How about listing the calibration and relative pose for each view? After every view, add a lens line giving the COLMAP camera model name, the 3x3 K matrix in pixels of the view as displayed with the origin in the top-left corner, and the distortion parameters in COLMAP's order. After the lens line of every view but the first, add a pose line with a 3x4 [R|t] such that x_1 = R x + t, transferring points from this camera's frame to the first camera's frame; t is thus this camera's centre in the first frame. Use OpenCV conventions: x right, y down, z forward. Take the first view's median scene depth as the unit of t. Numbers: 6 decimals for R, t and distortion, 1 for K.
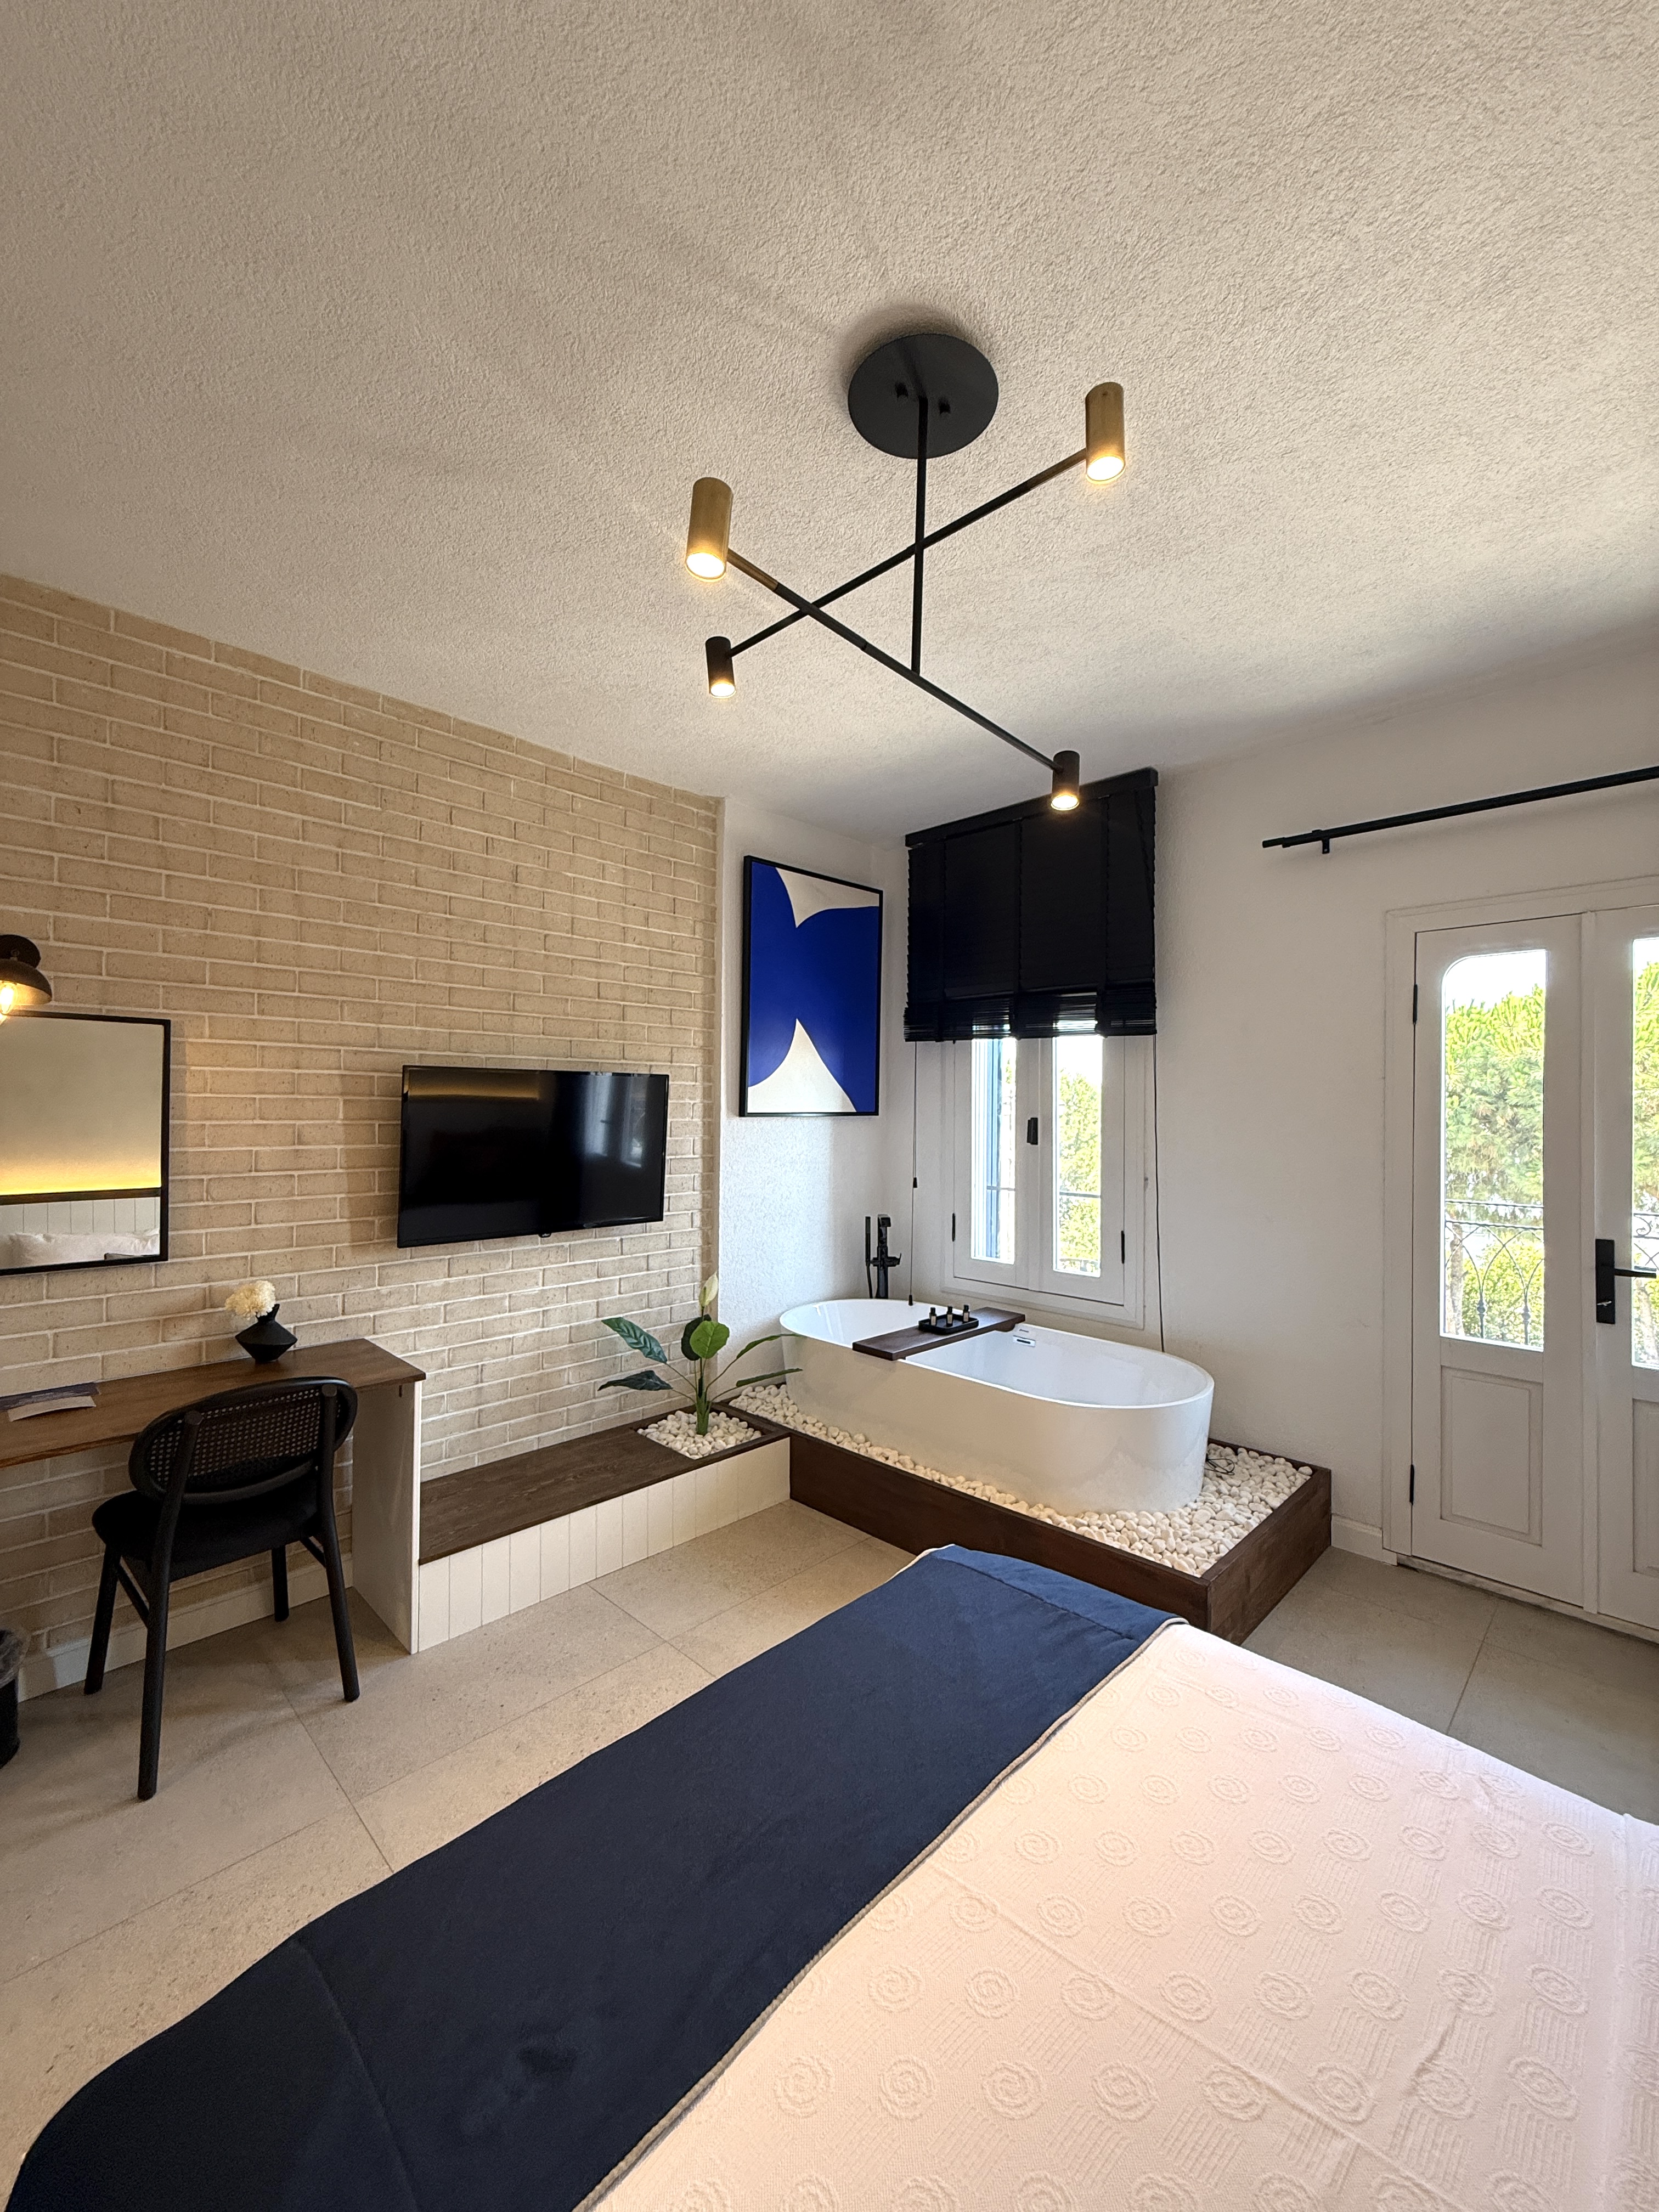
lens RADIAL K [[885.4, 0, 825.9], [0, 885.4, 1104.0], [0, 0, 1]] dist [0.000439, 0.000143]
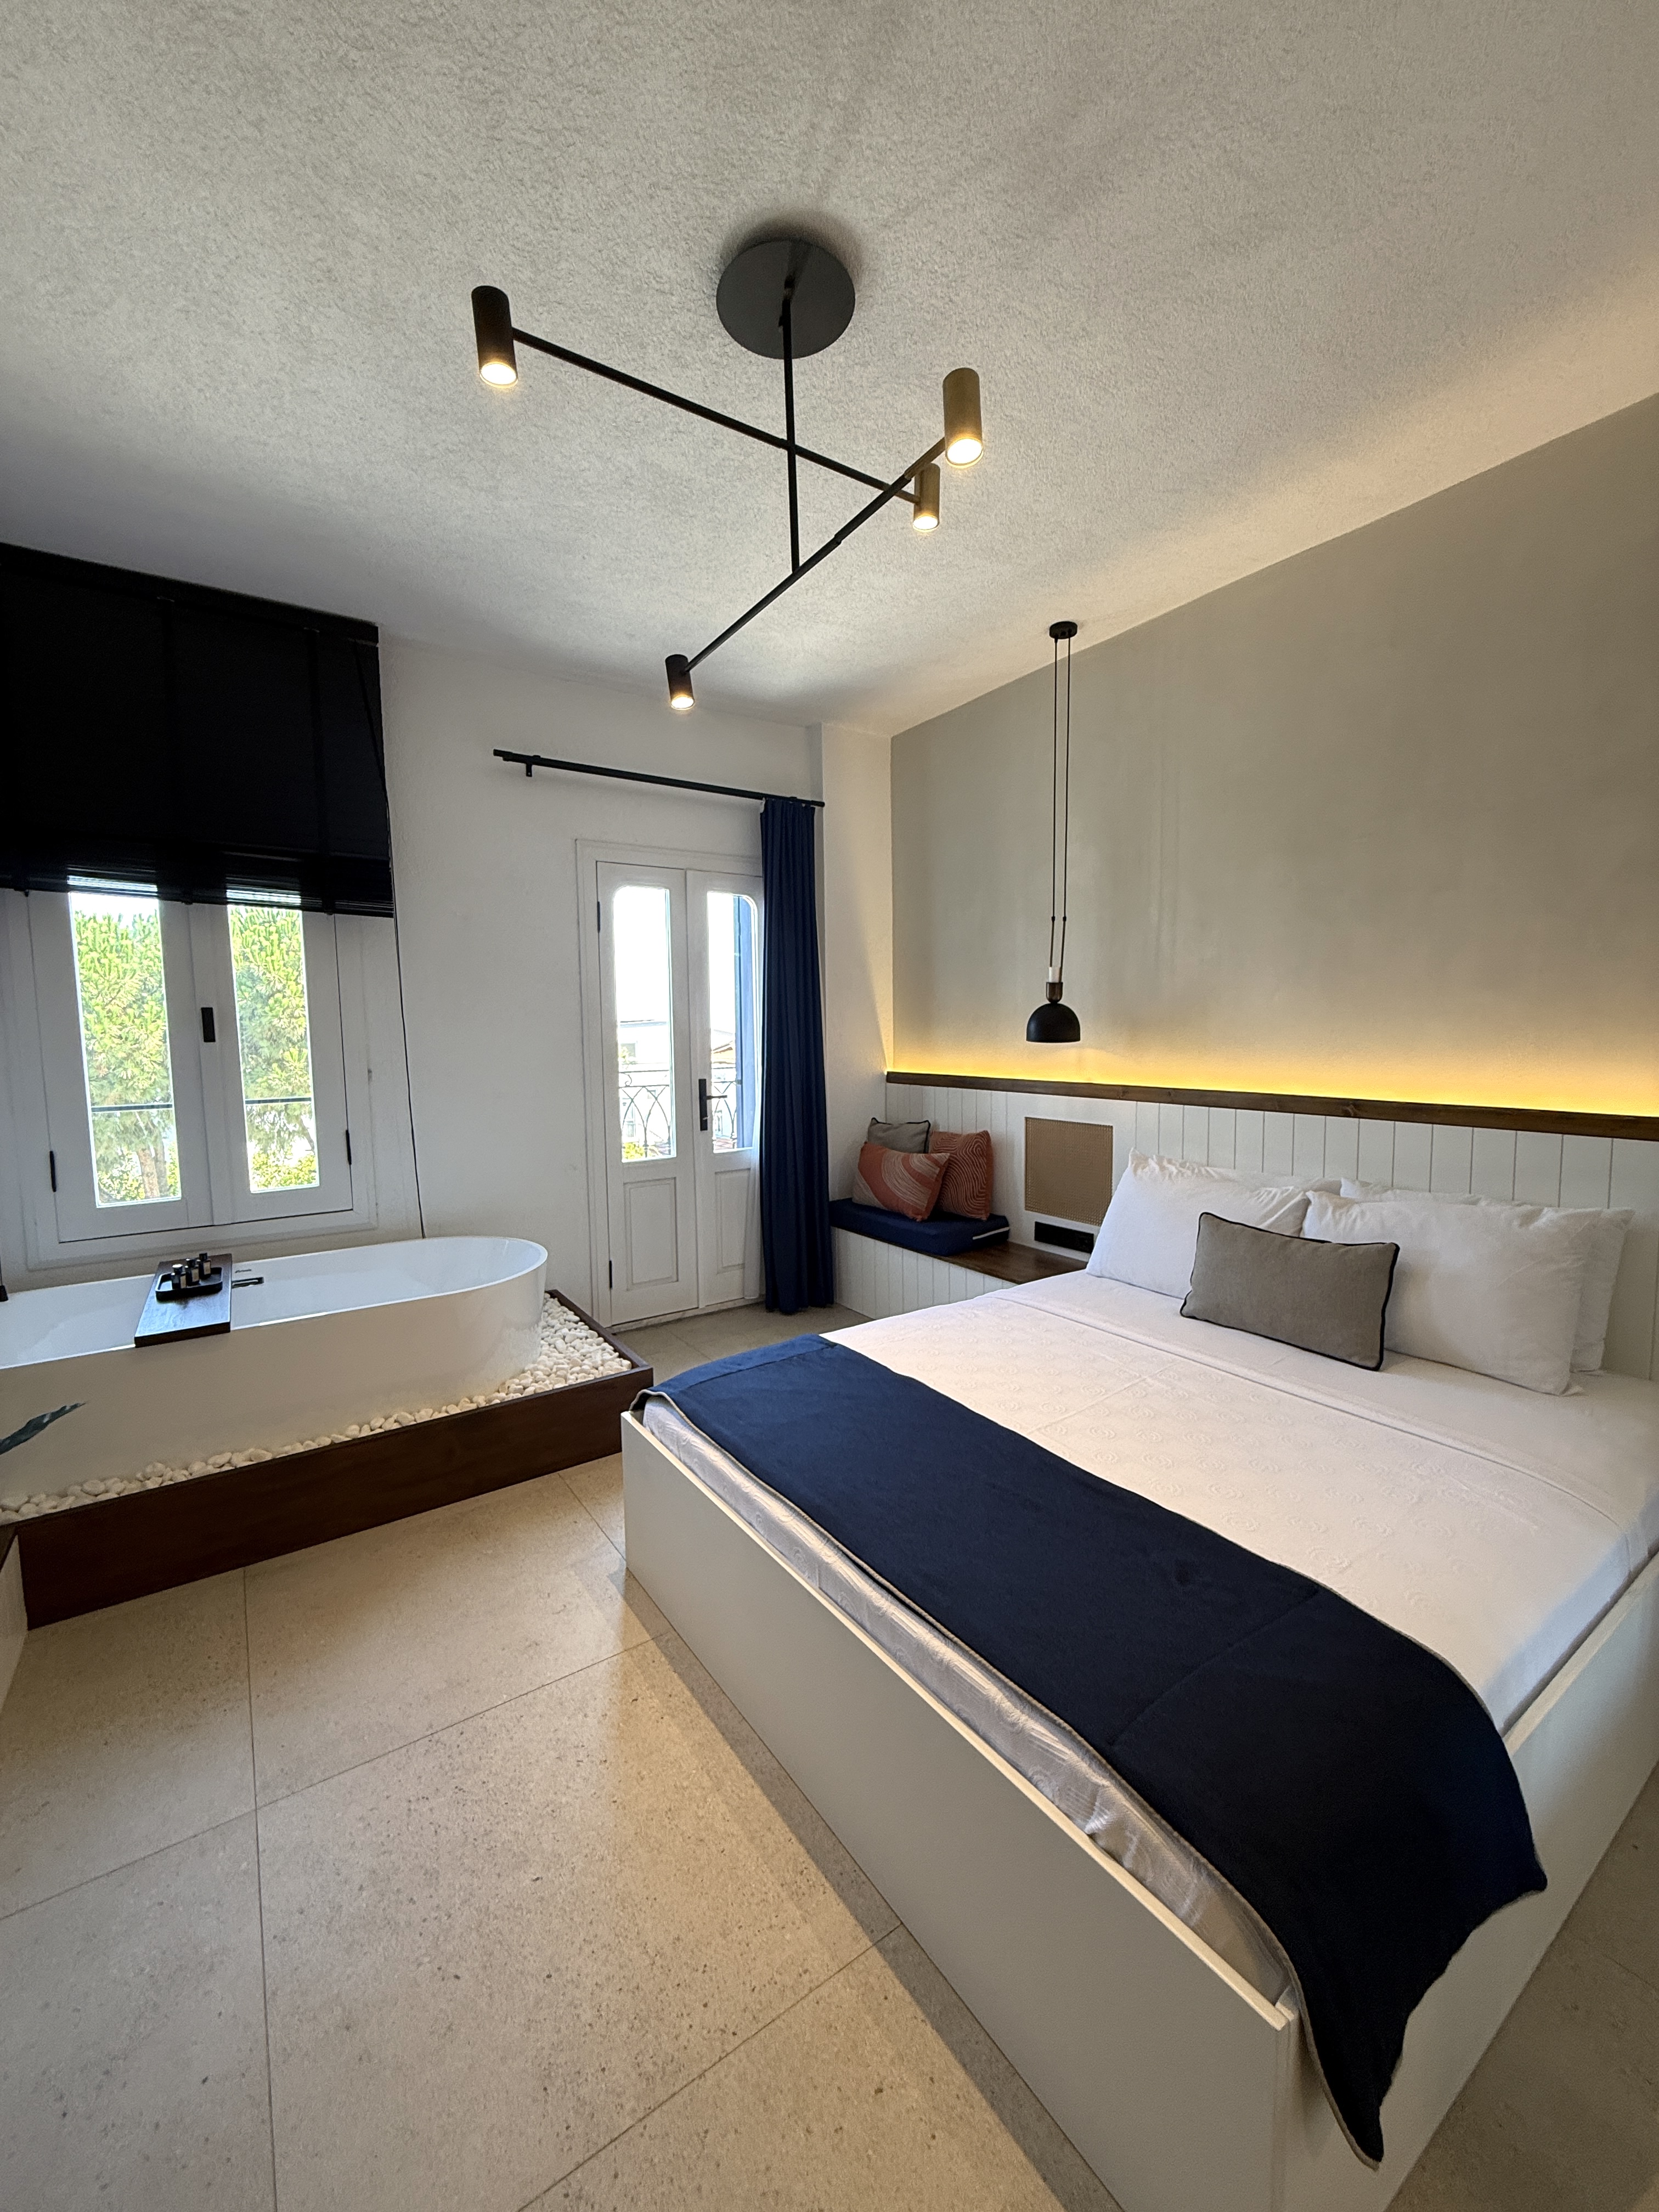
lens RADIAL K [[885.4, 0, 825.9], [0, 885.4, 1104.0], [0, 0, 1]] dist [0.000439, 0.000143]
pose [[0.196718, -0.096186, 0.975731, -0.538206], [0.007614, 0.995296, 0.096580, 0.036633], [-0.980431, -0.011570, 0.196525, 0.383536]]
